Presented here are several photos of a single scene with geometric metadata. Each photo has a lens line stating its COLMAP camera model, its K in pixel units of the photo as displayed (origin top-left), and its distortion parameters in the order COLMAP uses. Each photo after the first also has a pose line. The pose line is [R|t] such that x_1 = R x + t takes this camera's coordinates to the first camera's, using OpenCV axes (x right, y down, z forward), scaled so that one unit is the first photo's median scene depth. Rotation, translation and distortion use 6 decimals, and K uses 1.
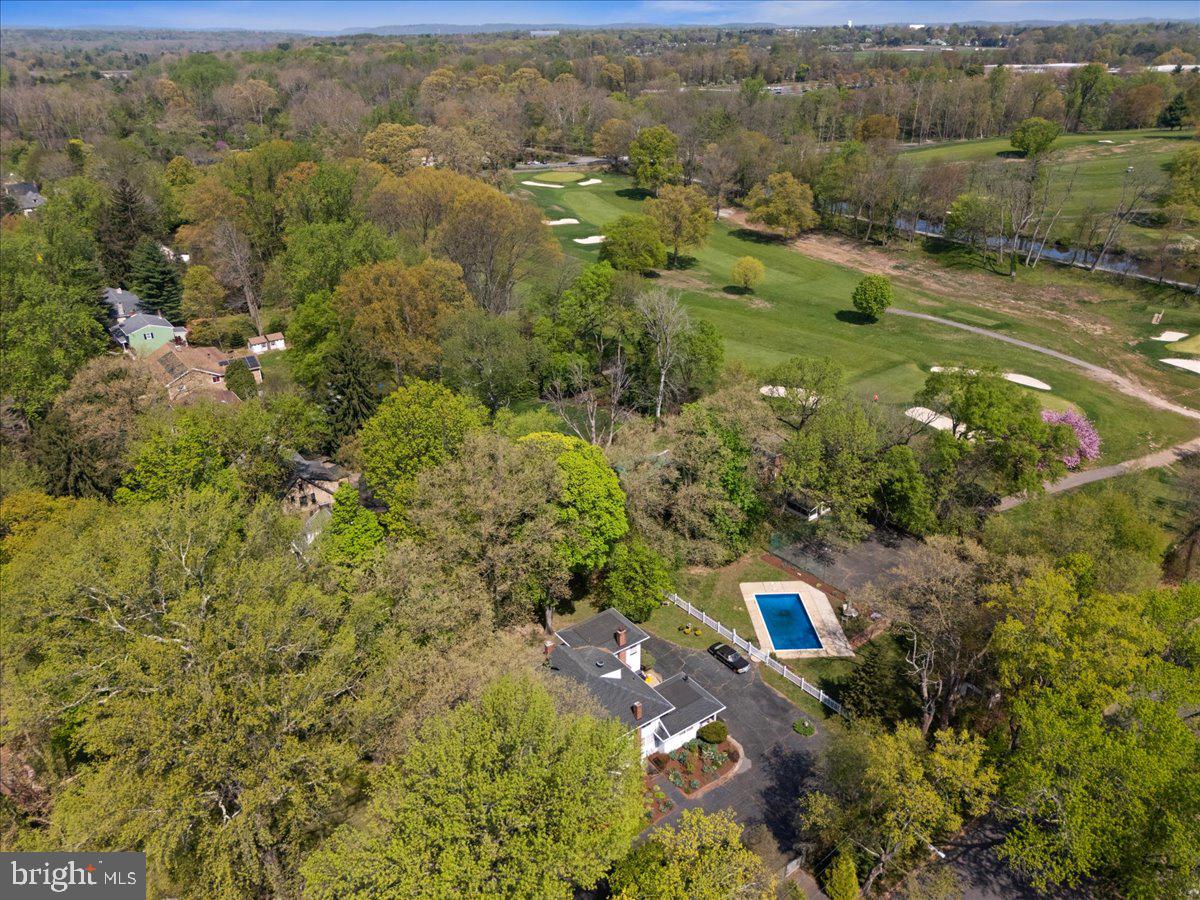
lens RADIAL K [[848.9, 0, 600.0], [0, 848.9, 450.0], [0, 0, 1]] dist [0.086466, -0.085547]
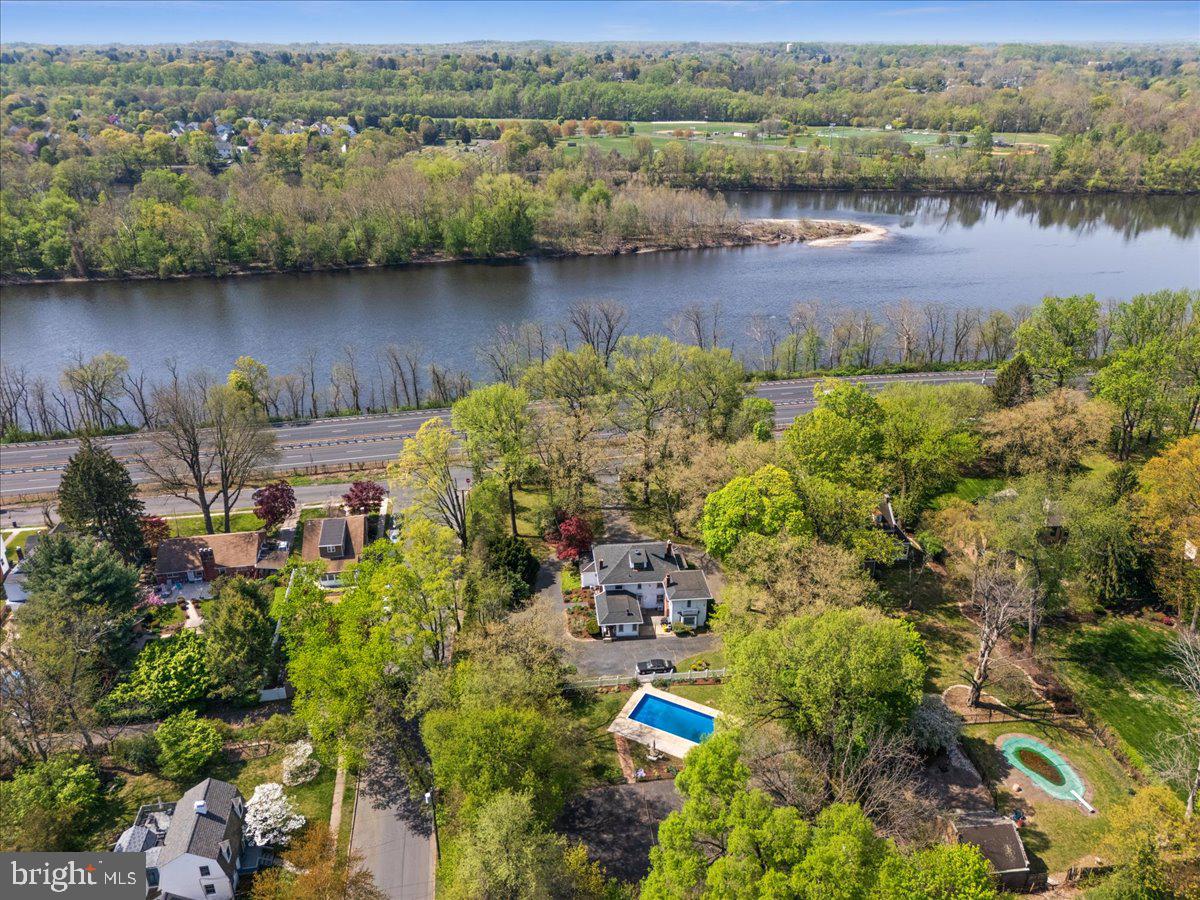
lens RADIAL K [[848.9, 0, 600.0], [0, 848.9, 450.0], [0, 0, 1]] dist [0.086466, -0.085547]
pose [[-0.501142, 0.382361, -0.776309, 1.022769], [-0.347629, 0.732572, 0.585229, -0.683624], [0.792471, 0.563151, -0.234203, 1.029324]]
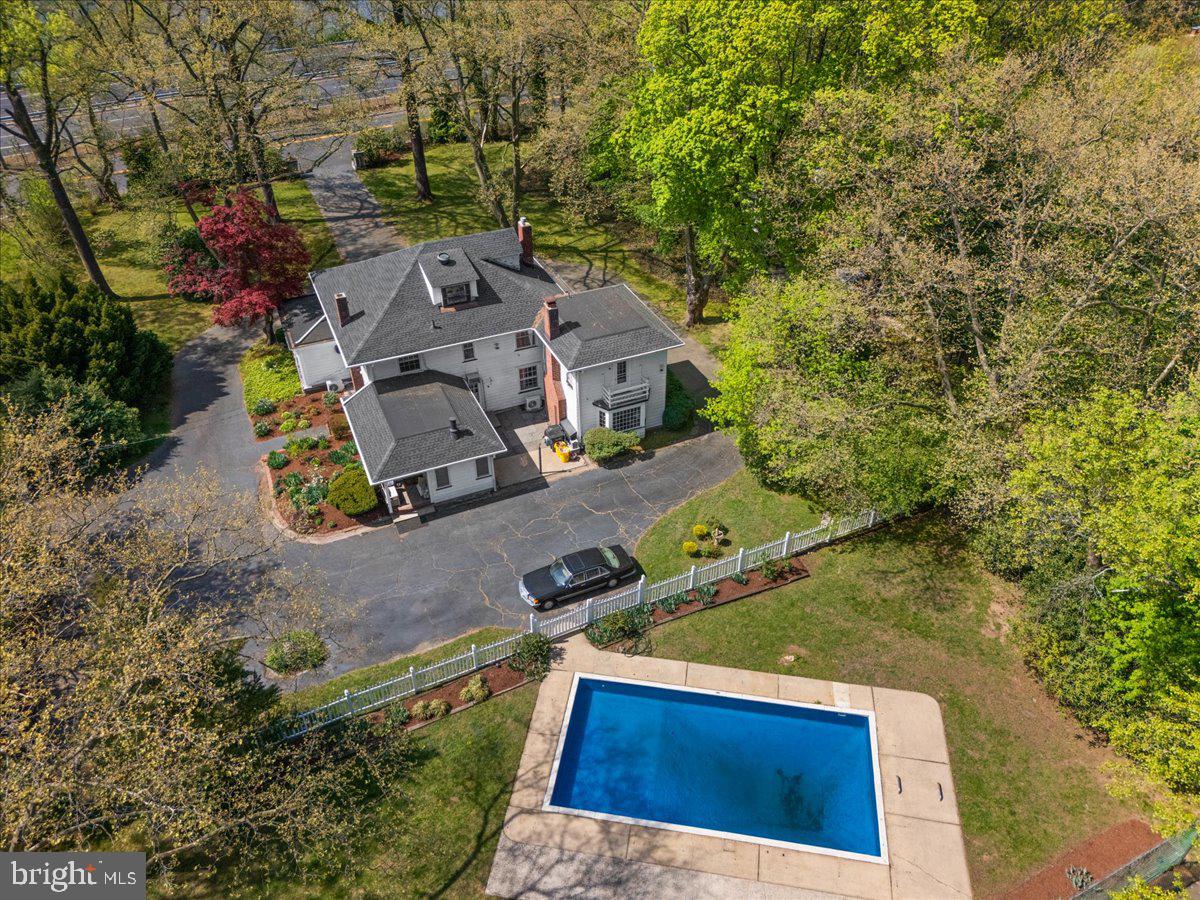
lens RADIAL K [[848.9, 0, 600.0], [0, 848.9, 450.0], [0, 0, 1]] dist [0.086466, -0.085547]
pose [[-0.199225, 0.604954, -0.770934, 0.410725], [-0.399092, 0.668421, 0.627645, -0.048517], [0.895005, 0.432717, 0.108266, 0.922364]]
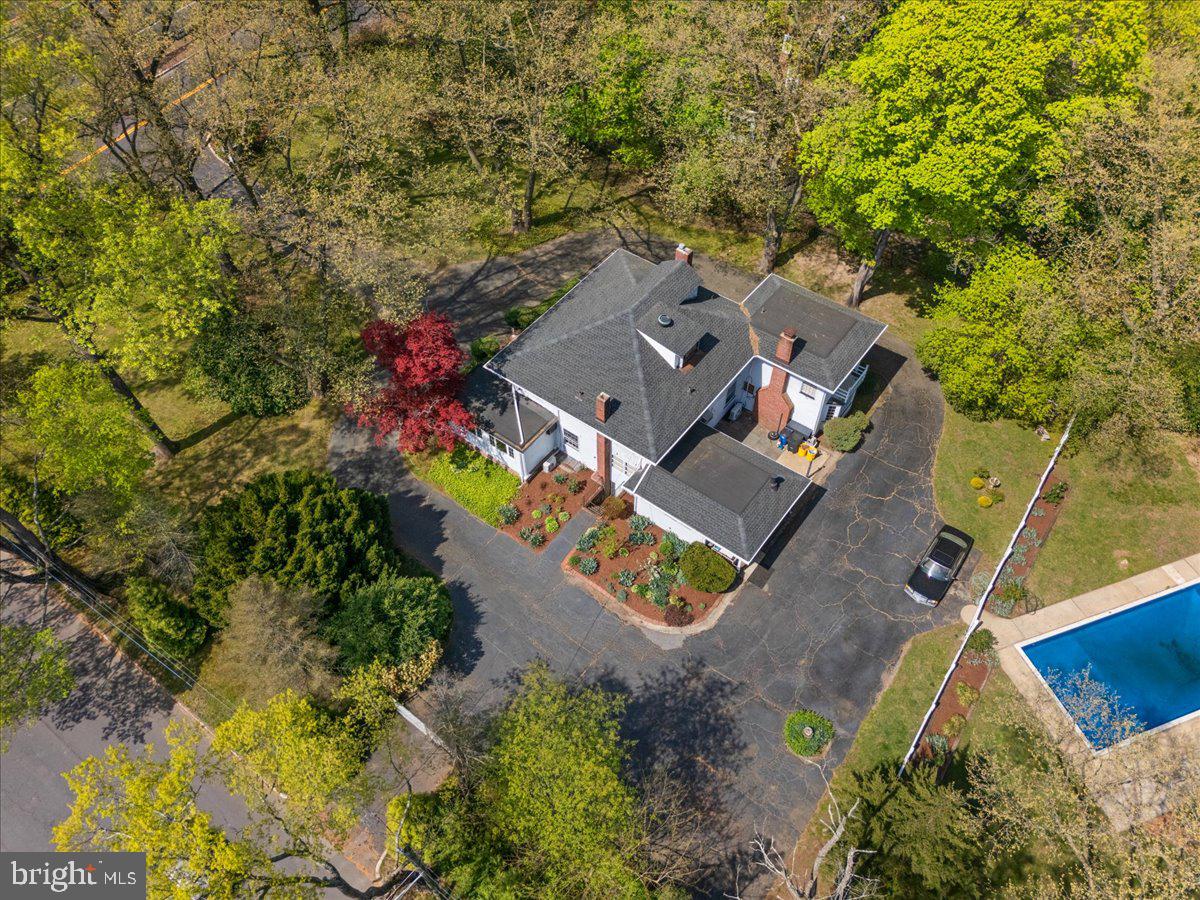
lens RADIAL K [[848.9, 0, 600.0], [0, 848.9, 450.0], [0, 0, 1]] dist [0.086466, -0.085547]
pose [[0.307406, 0.754952, -0.579265, 0.316614], [-0.406555, 0.654585, 0.637364, -0.027474], [0.860357, 0.039573, 0.508153, 0.581746]]
